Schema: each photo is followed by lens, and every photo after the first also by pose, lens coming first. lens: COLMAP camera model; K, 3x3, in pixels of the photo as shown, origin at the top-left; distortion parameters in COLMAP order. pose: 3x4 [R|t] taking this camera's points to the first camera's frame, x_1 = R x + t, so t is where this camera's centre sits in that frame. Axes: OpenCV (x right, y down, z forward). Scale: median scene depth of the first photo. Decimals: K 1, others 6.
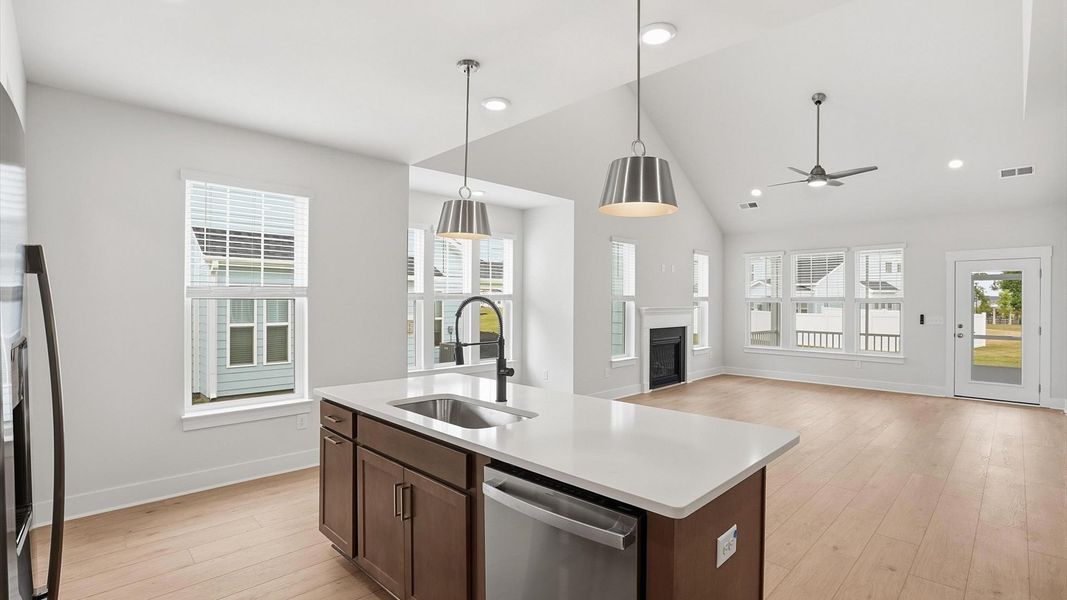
lens RADIAL K [[494.2, 0, 539.9], [0, 494.2, 301.1], [0, 0, 1]] dist [-0.027613, 0.000157]
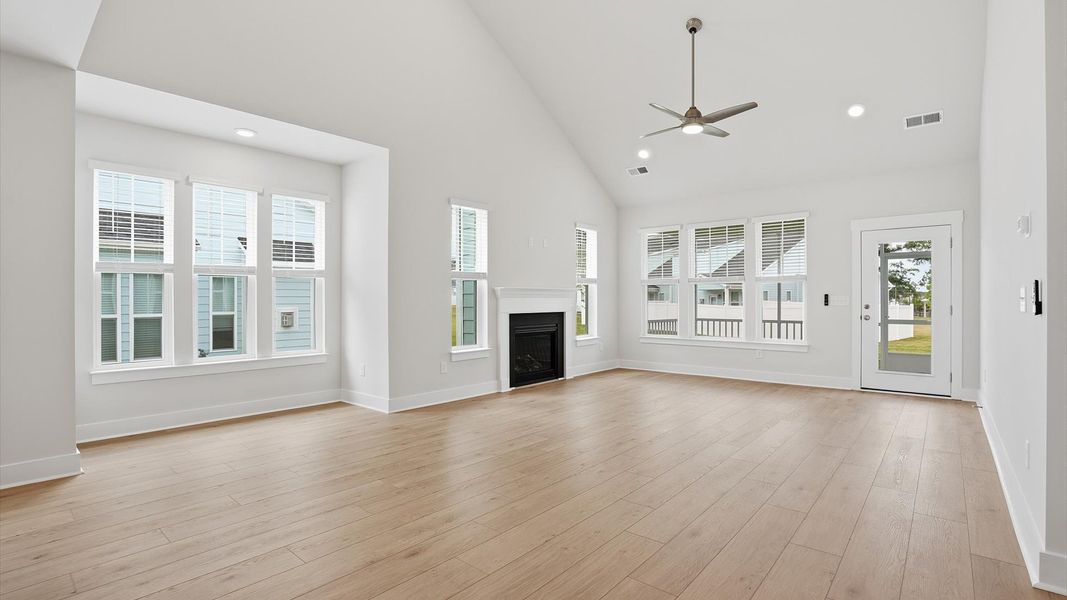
lens RADIAL K [[496.2, 0, 528.7], [0, 496.2, 302.2], [0, 0, 1]] dist [-0.053520, 0.000291]
pose [[0.997940, -0.004042, 0.064024, 0.204972], [0.003316, 0.999929, 0.011444, 0.027964], [-0.064066, -0.011208, 0.997883, 0.174902]]
